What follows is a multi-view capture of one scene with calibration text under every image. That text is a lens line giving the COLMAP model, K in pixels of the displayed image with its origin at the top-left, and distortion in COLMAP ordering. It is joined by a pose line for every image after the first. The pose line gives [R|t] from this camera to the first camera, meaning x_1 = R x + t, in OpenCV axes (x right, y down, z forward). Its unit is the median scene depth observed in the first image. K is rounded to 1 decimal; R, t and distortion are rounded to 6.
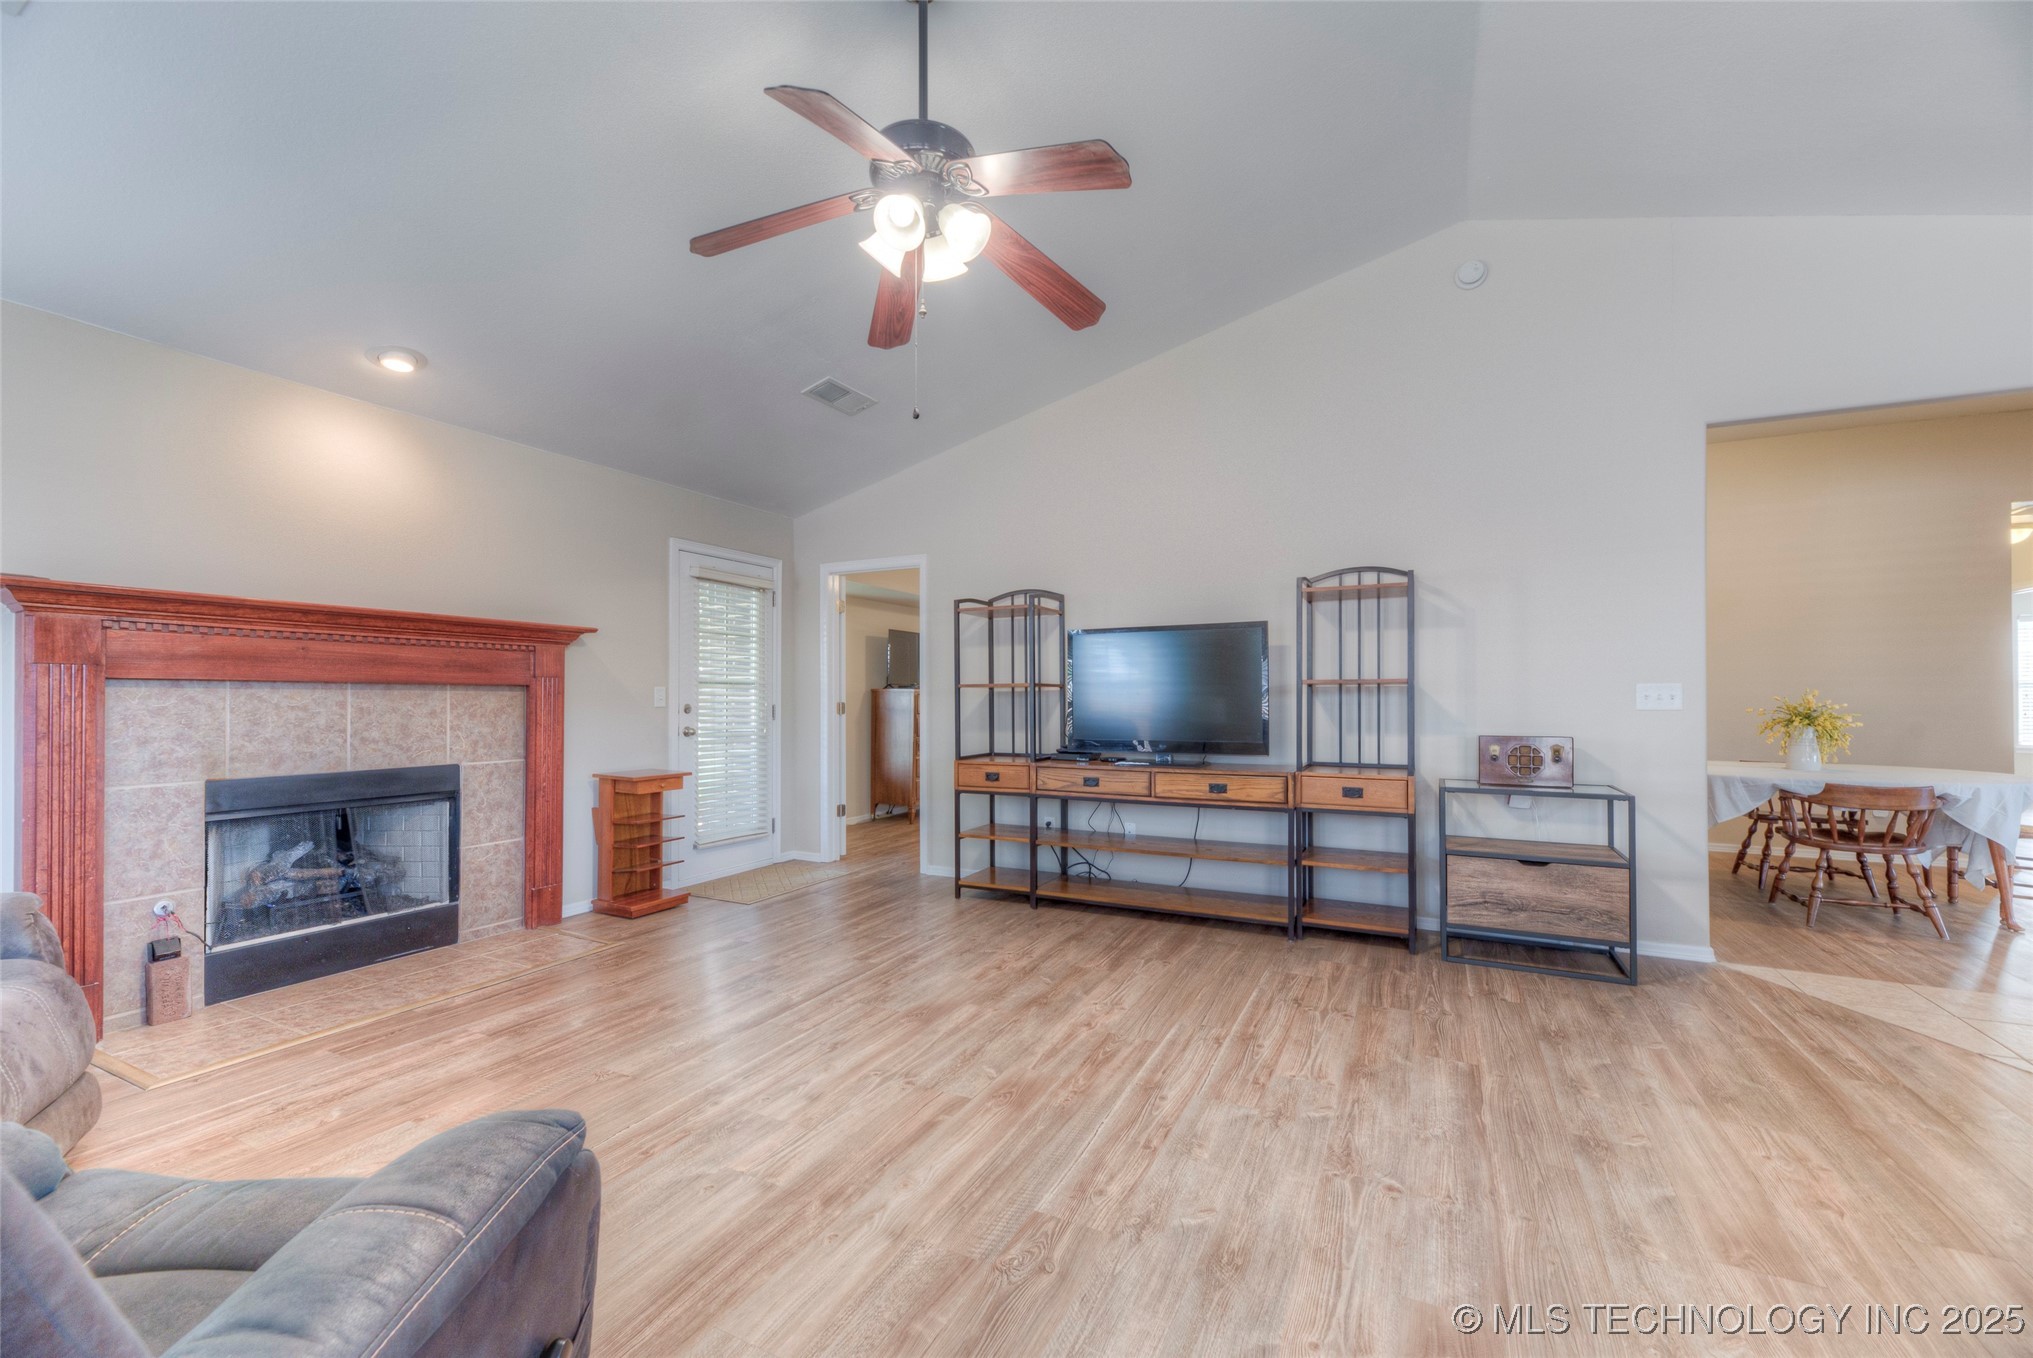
lens RADIAL K [[820.6, 0, 1012.7], [0, 820.6, 695.2], [0, 0, 1]] dist [0.003076, -0.000130]
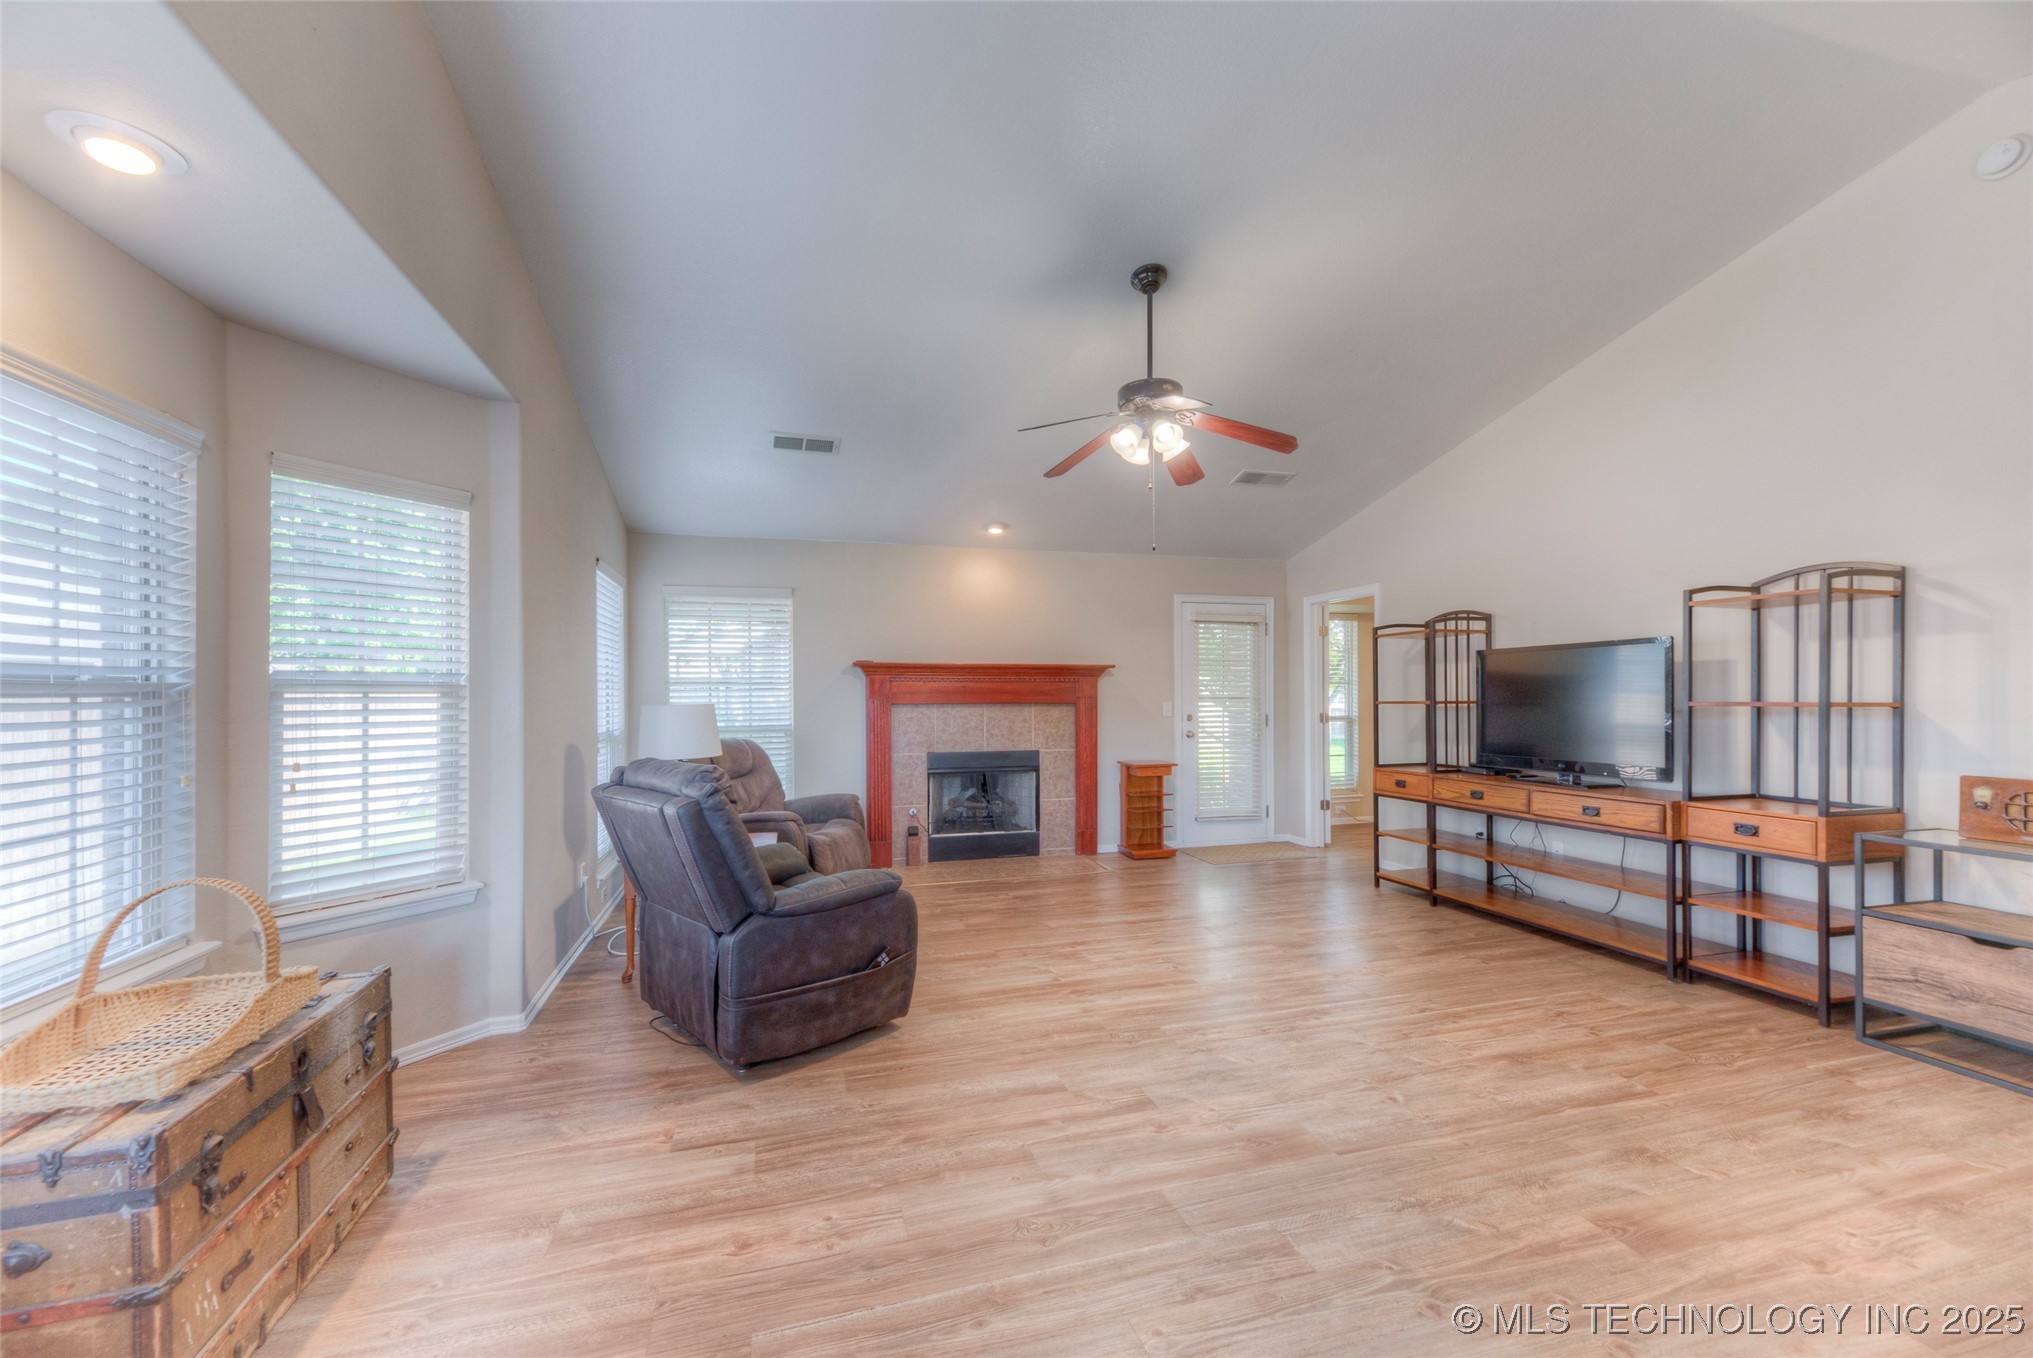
lens RADIAL K [[810.9, 0, 1010.5], [0, 810.9, 698.4], [0, 0, 1]] dist [0.007464, 0.000038]
pose [[0.681802, -0.000241, -0.731537, 0.534260], [0.006390, 0.999964, 0.005627, -0.034413], [0.731509, -0.008511, 0.681779, -0.188978]]
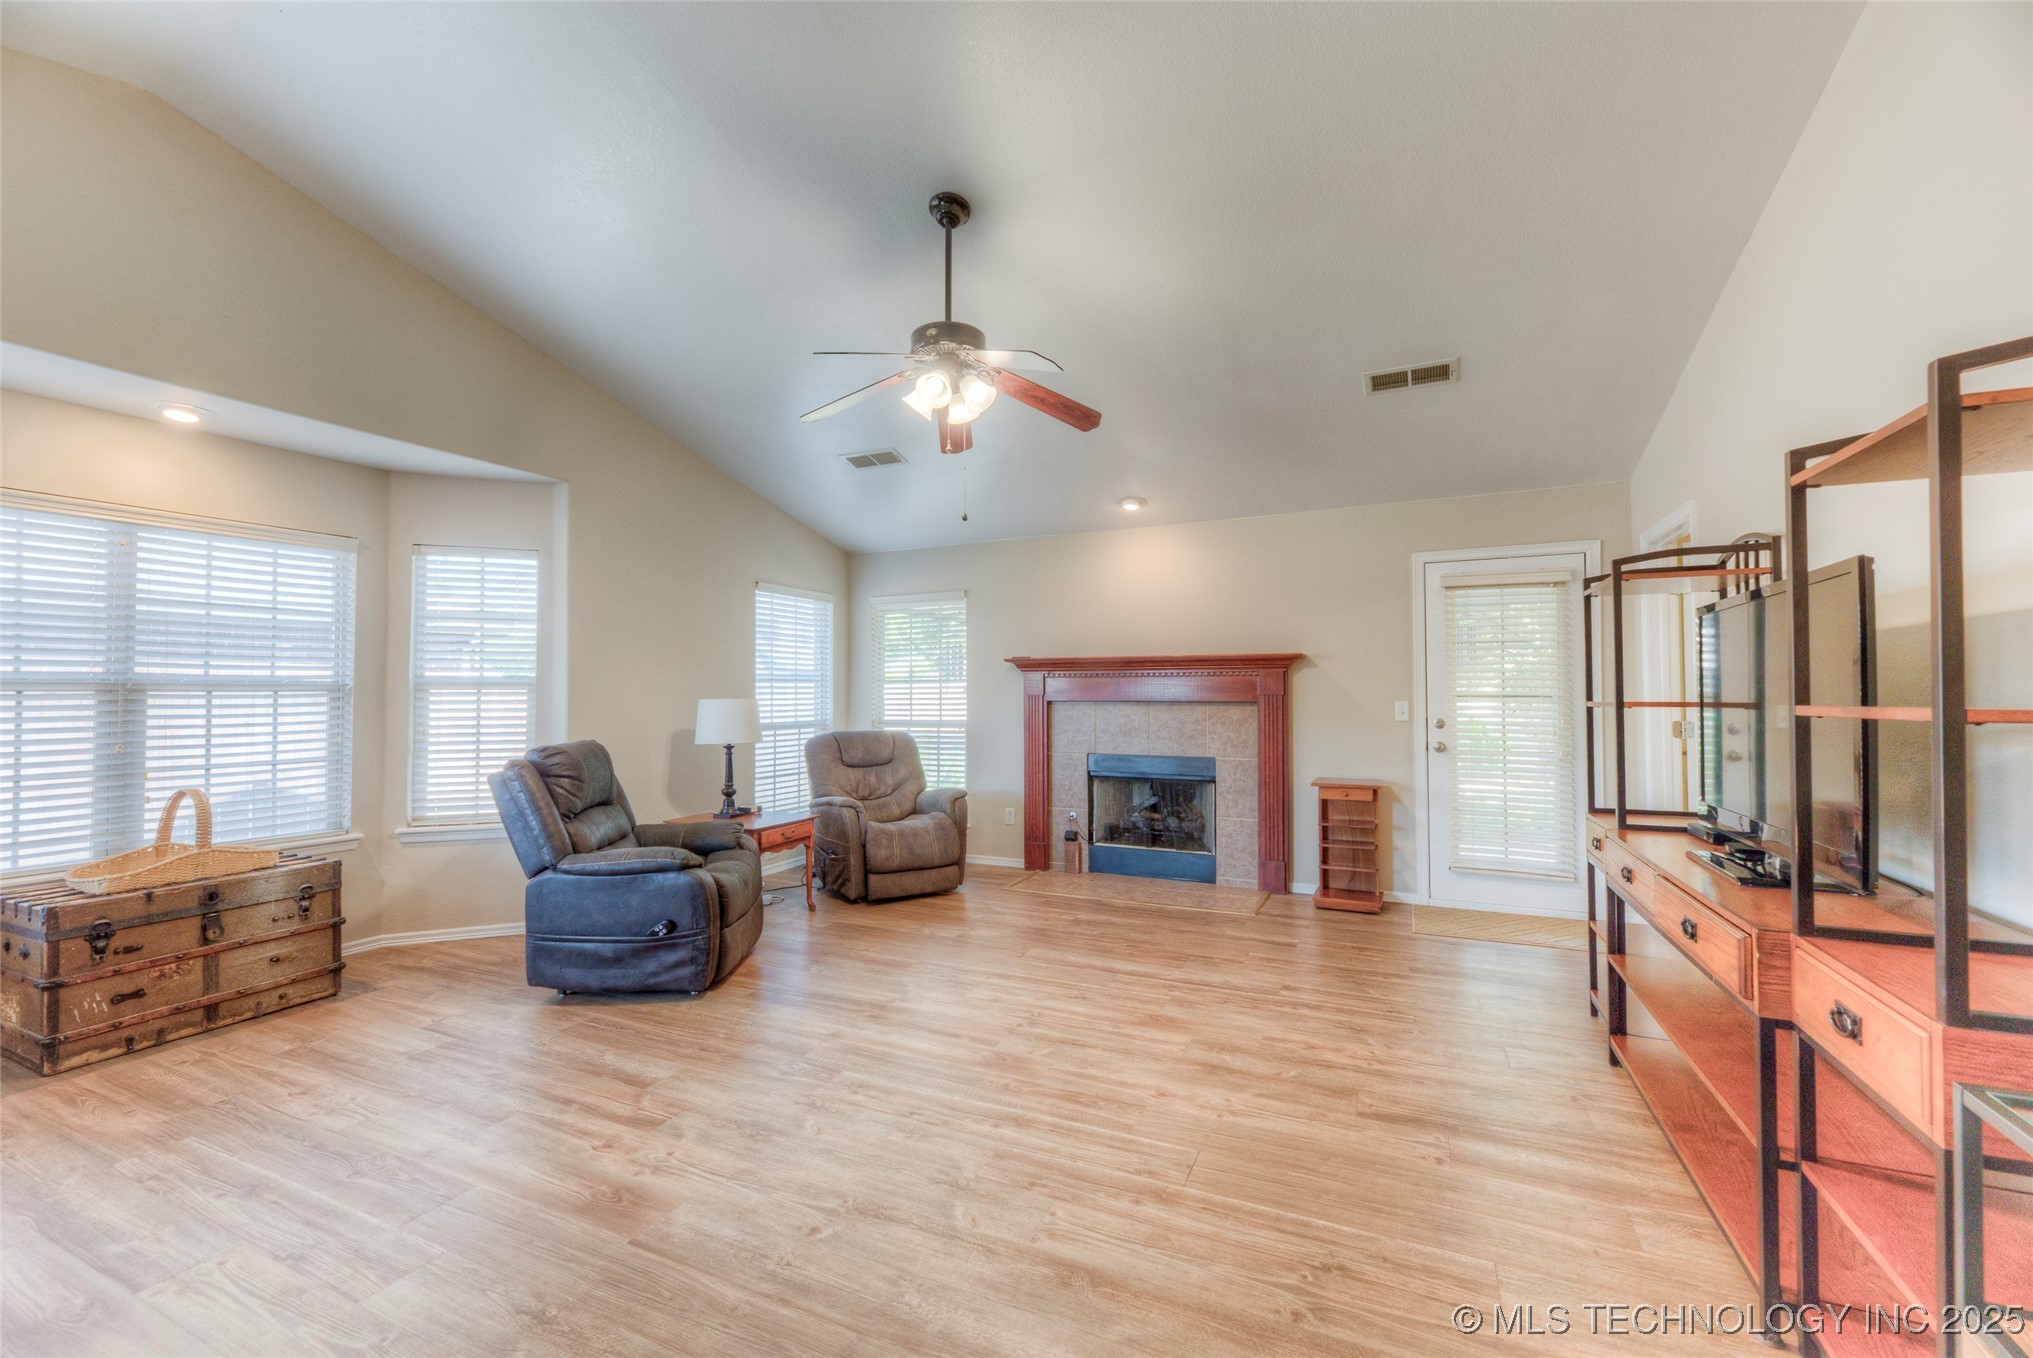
lens RADIAL K [[832.2, 0, 1016.5], [0, 832.2, 679.0], [0, 0, 1]] dist [0.000346, -0.000513]
pose [[0.032019, -0.019973, -0.999288, 0.791583], [0.004252, 0.999794, -0.019847, -0.026263], [0.999478, -0.003613, 0.032097, 0.644138]]
